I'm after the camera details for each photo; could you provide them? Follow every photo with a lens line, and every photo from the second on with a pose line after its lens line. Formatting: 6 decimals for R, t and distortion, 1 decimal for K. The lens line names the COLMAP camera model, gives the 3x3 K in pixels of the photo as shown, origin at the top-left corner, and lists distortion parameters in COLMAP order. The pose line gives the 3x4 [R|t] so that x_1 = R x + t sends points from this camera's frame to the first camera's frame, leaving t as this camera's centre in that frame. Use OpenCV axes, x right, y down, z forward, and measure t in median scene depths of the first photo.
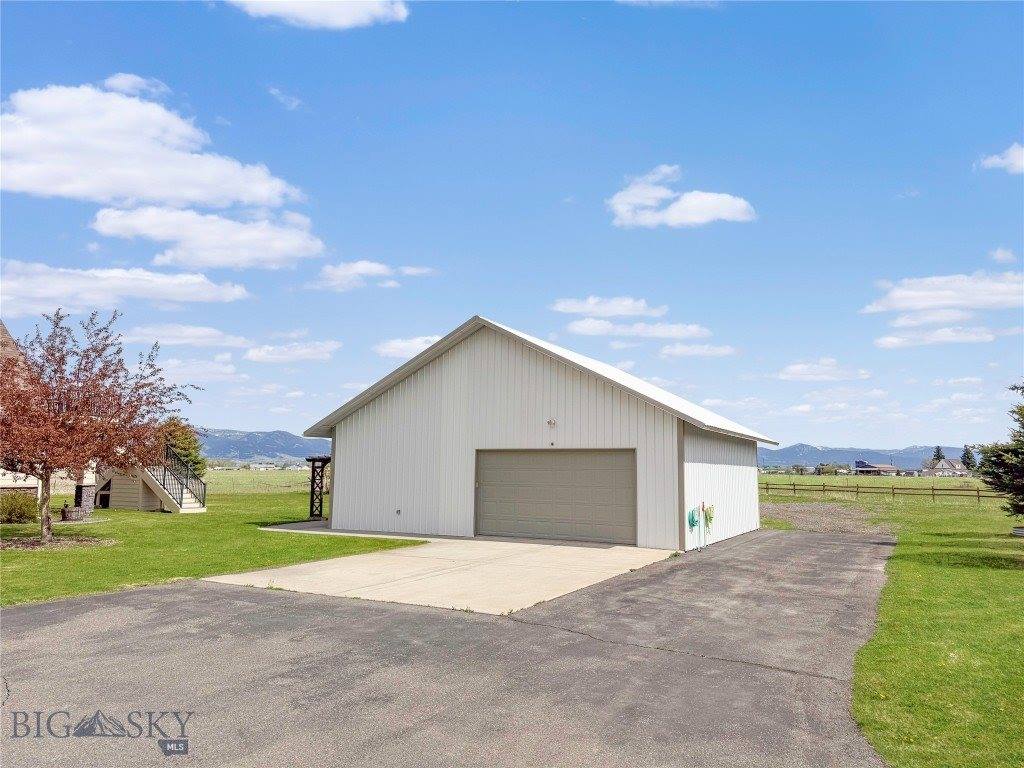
lens RADIAL K [[674.9, 0, 511.1], [0, 674.9, 382.1], [0, 0, 1]] dist [0.002007, -0.001978]
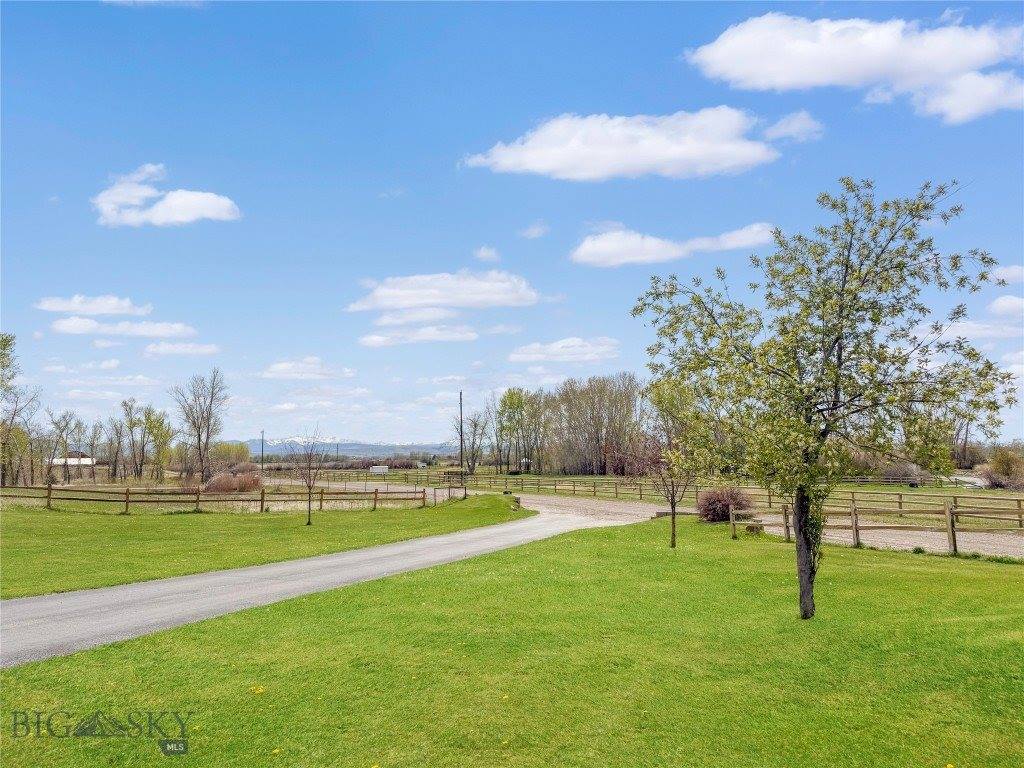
lens RADIAL K [[674.9, 0, 519.5], [0, 674.9, 374.1], [0, 0, 1]] dist [0.002007, -0.001978]
pose [[0.999994, -0.001376, 0.003249, 0.772938], [0.001401, 0.999969, -0.007752, -0.001237], [-0.003238, 0.007757, 0.999965, -0.002248]]
